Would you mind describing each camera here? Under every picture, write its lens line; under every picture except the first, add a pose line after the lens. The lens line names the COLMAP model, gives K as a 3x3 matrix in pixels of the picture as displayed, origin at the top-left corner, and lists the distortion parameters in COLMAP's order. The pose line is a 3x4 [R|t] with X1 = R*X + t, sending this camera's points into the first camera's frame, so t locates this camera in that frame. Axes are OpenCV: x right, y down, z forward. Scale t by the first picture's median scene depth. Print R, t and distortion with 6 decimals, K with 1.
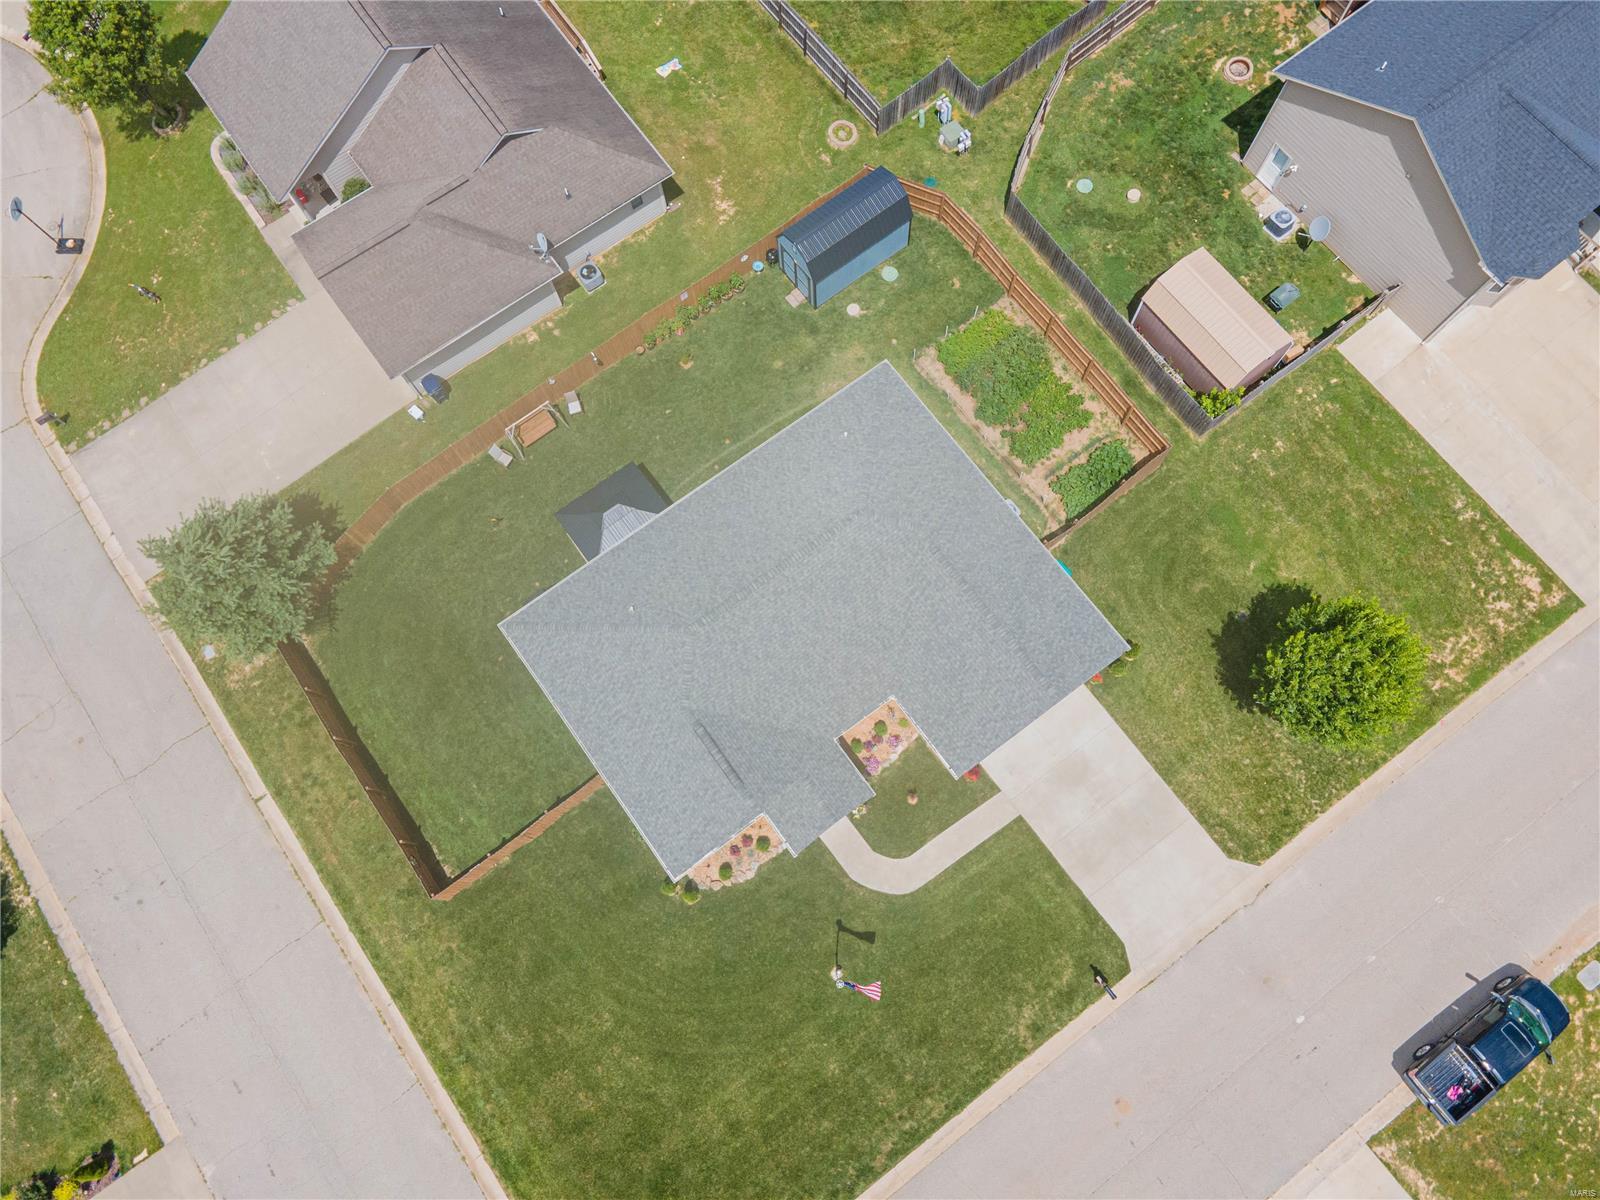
lens RADIAL K [[1163.5, 0, 802.0], [0, 1163.5, 601.2], [0, 0, 1]] dist [0.001781, 0.081736]
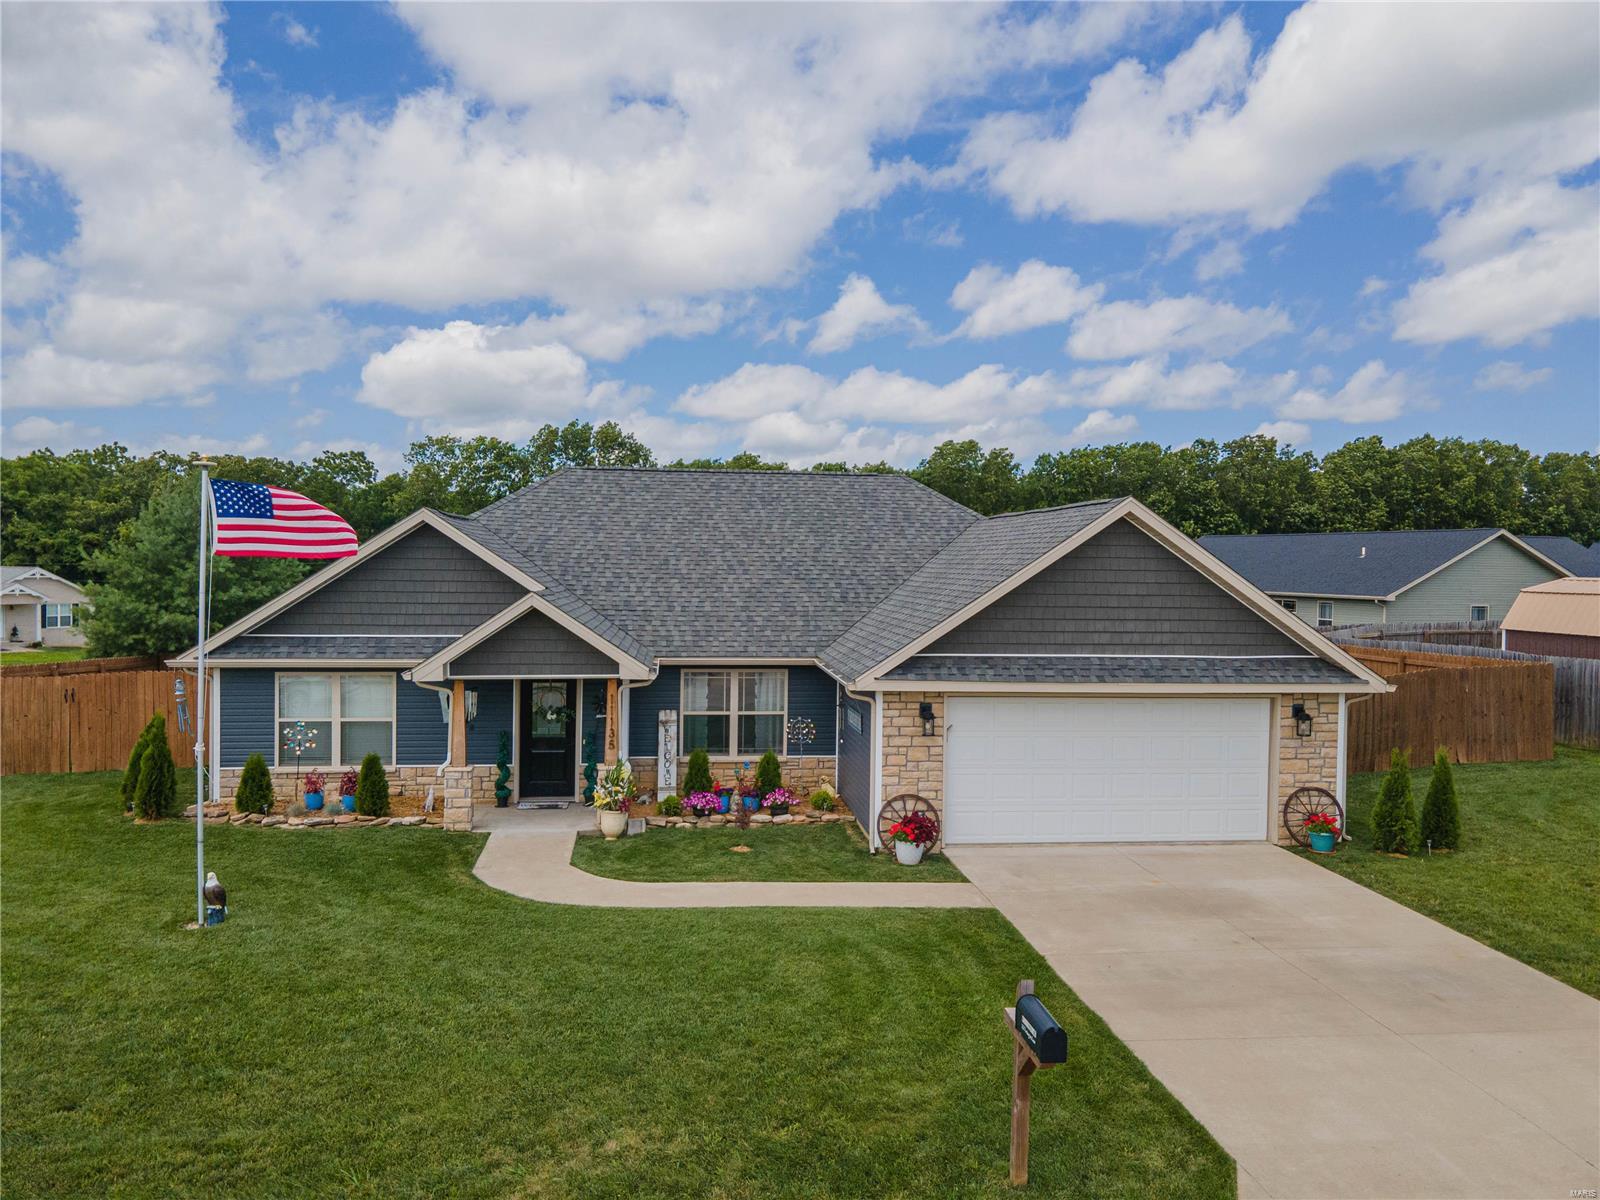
lens RADIAL K [[1160.1, 0, 805.5], [0, 1160.1, 609.0], [0, 0, 1]] dist [0.012944, 0.058463]
pose [[0.868949, 0.055609, -0.491768, 0.286504], [-0.484527, 0.297982, -0.822460, 0.435683], [0.100802, 0.952950, 0.285875, 0.794423]]
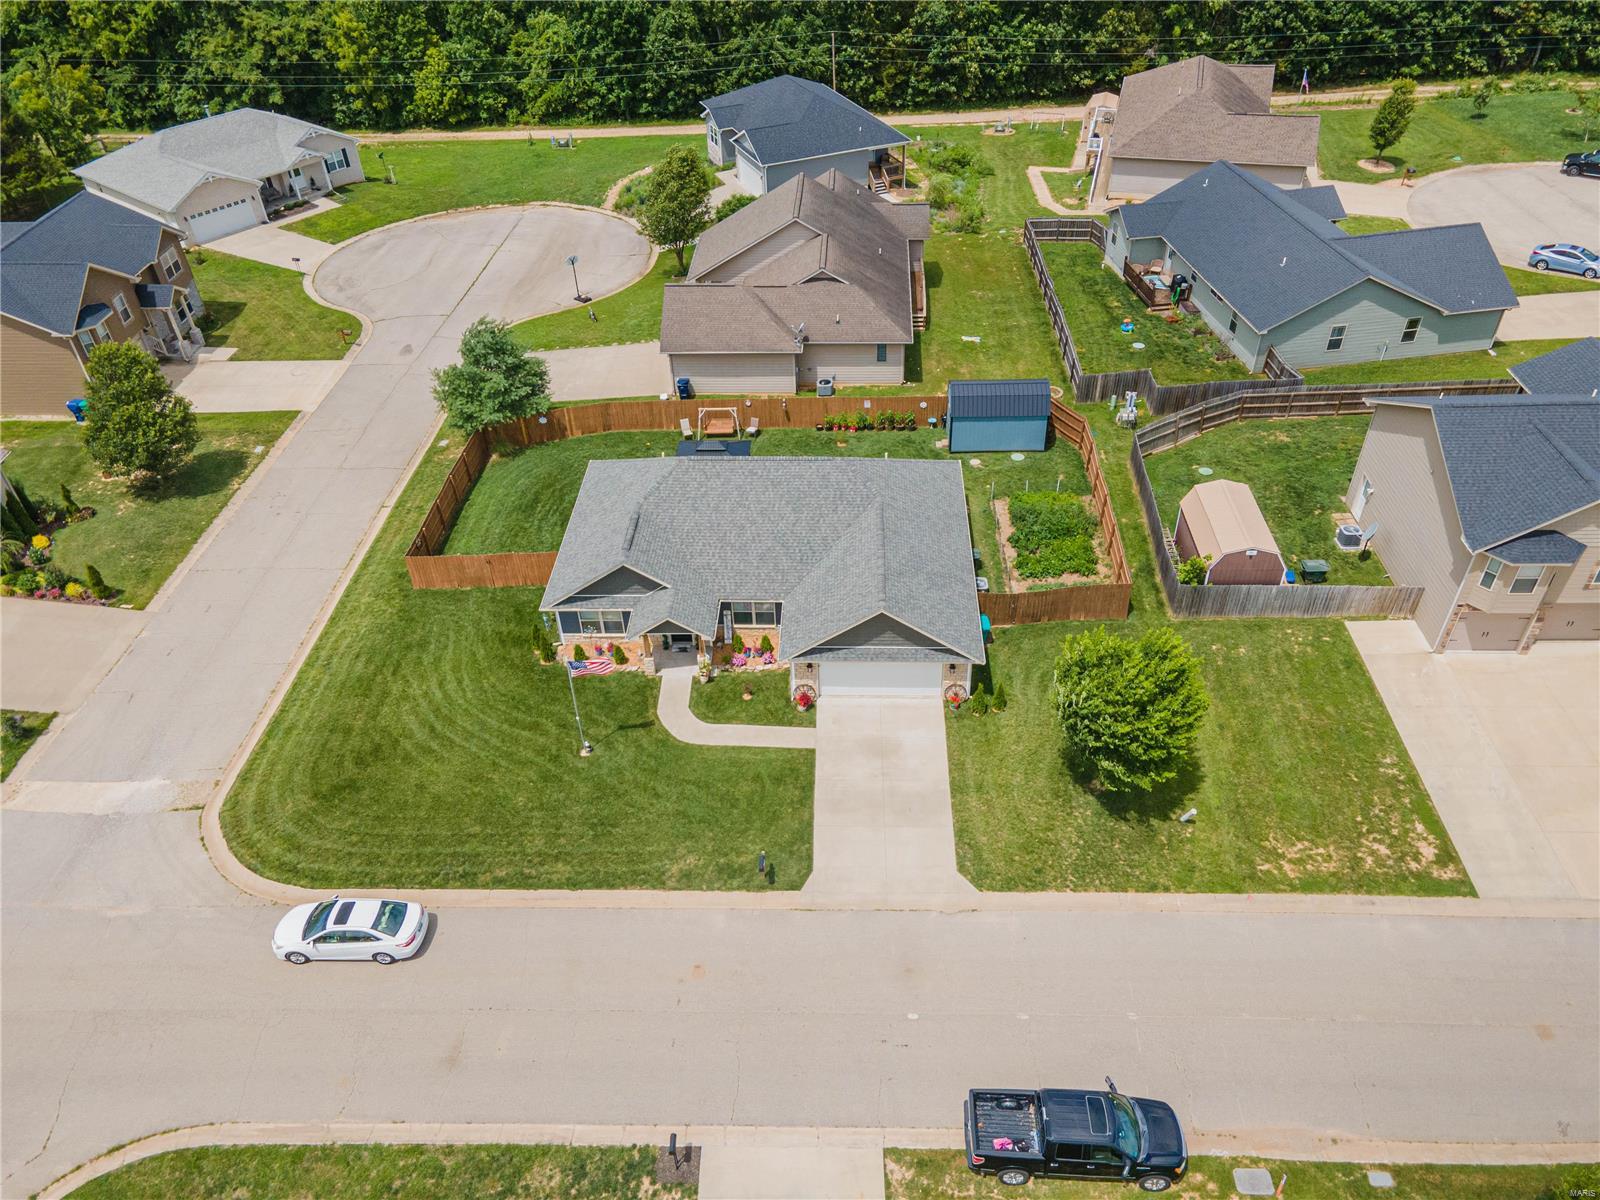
lens RADIAL K [[1160.1, 0, 805.5], [0, 1160.1, 609.0], [0, 0, 1]] dist [0.012944, 0.058463]
pose [[0.781593, 0.397234, -0.480954, 0.608431], [-0.597721, 0.697487, -0.395275, 0.494093], [0.178443, 0.596420, 0.782586, 0.107498]]
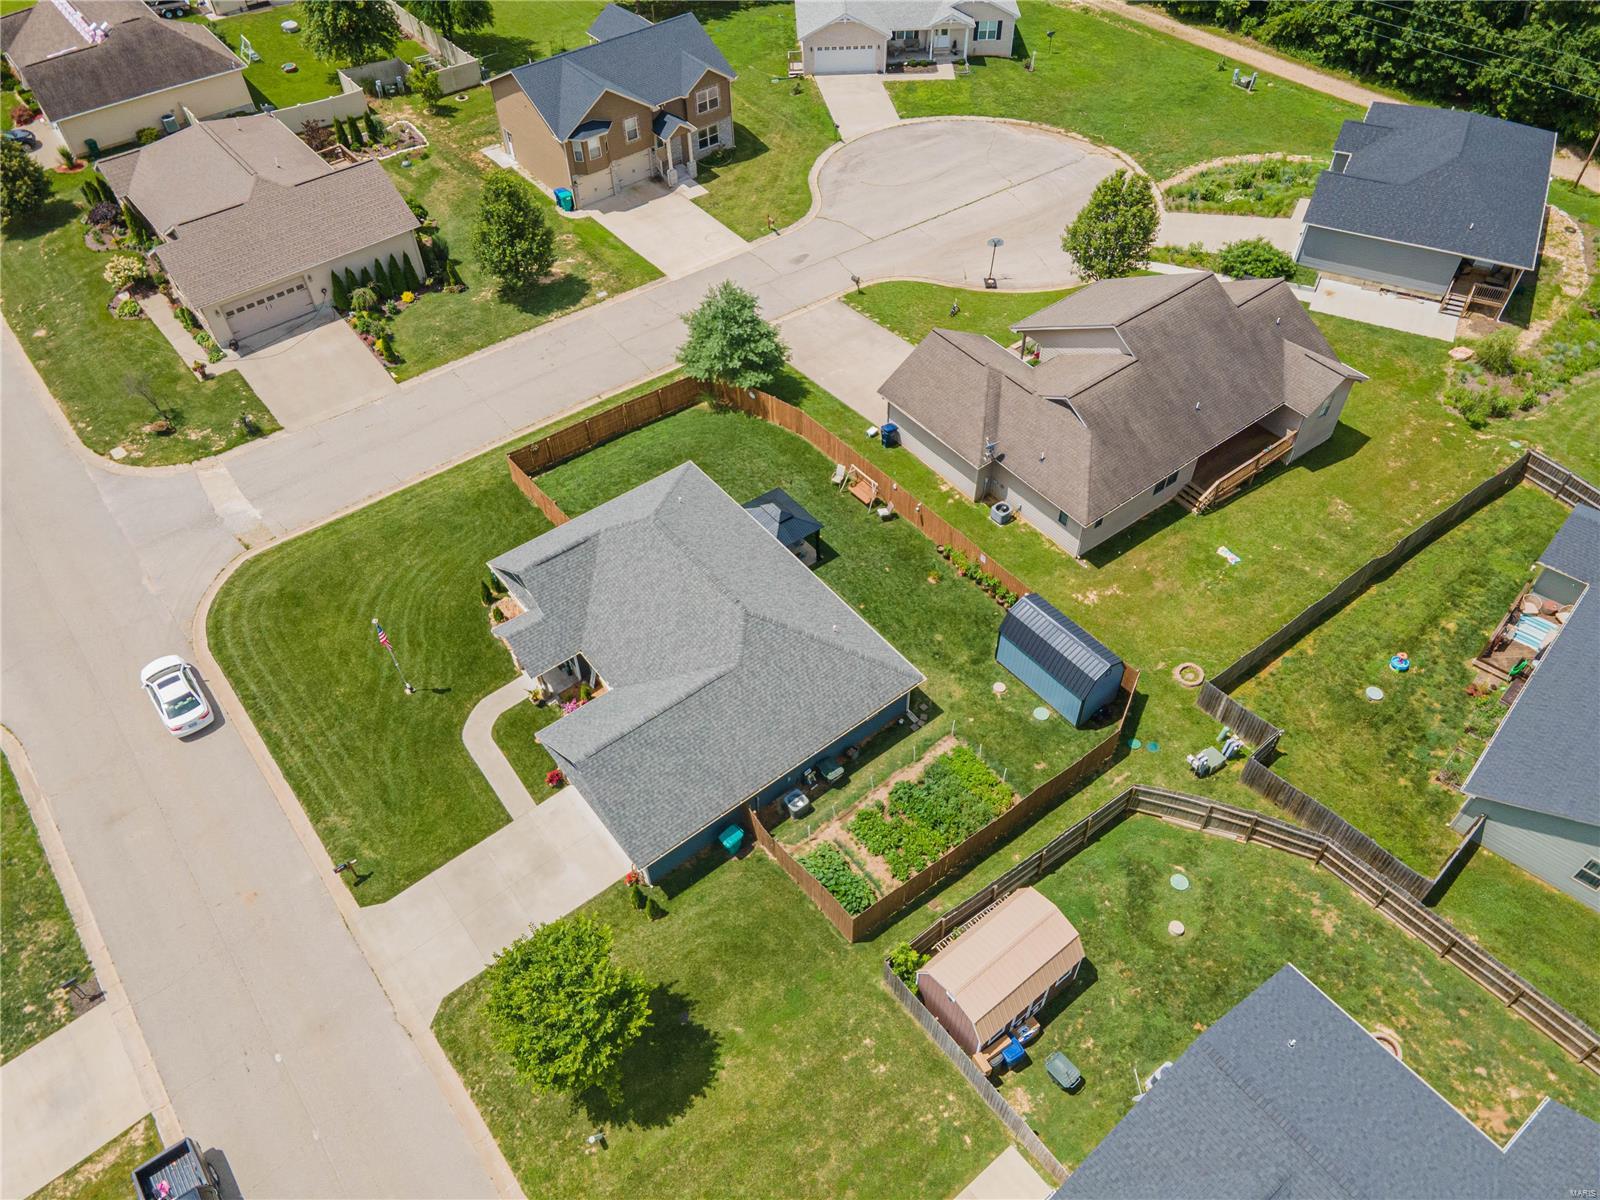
lens RADIAL K [[1160.1, 0, 805.5], [0, 1160.1, 609.0], [0, 0, 1]] dist [0.012944, 0.058463]
pose [[0.027855, 0.765204, -0.643186, 0.731870], [-0.957282, 0.205679, 0.203240, -0.340647], [0.287810, 0.610049, 0.738245, 0.128463]]
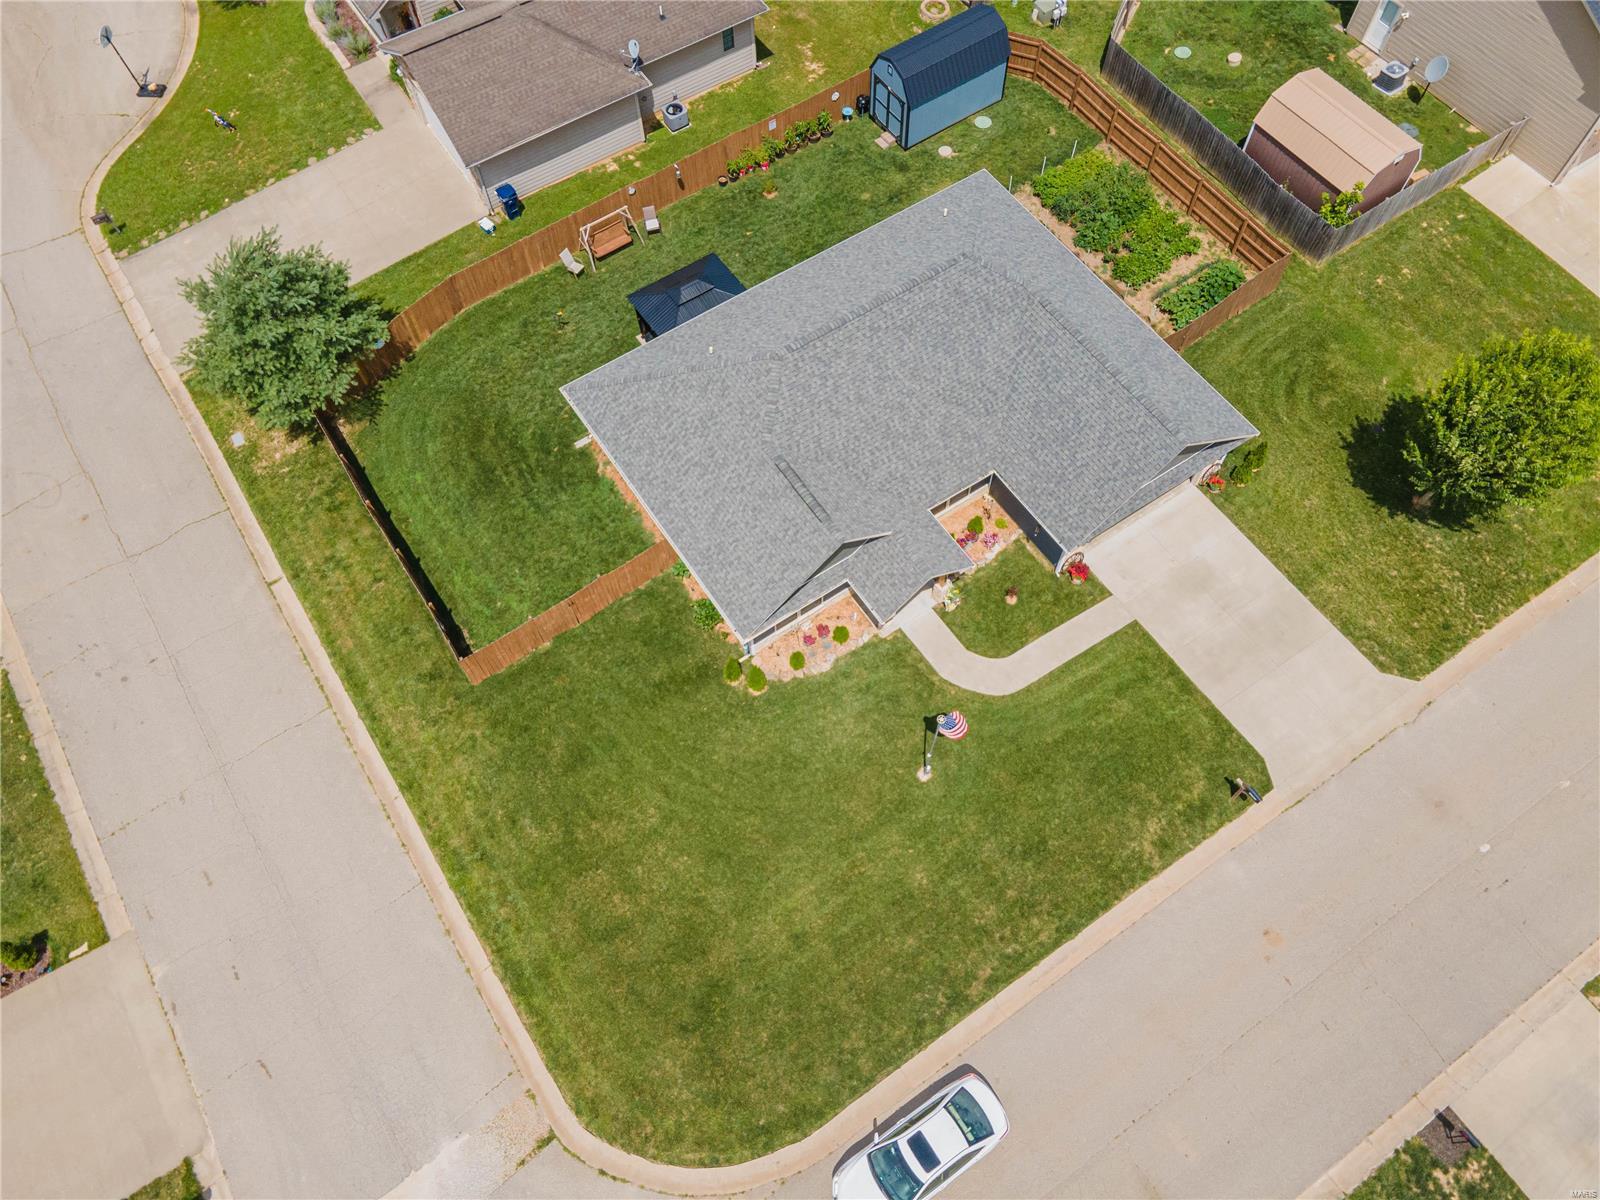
lens RADIAL K [[1163.5, 0, 802.0], [0, 1163.5, 601.2], [0, 0, 1]] dist [0.001781, 0.081736]
pose [[0.998975, 0.043228, -0.013420, -0.050005], [-0.045025, 0.979435, -0.196670, 0.341185], [0.004642, 0.197073, 0.980378, 0.134223]]
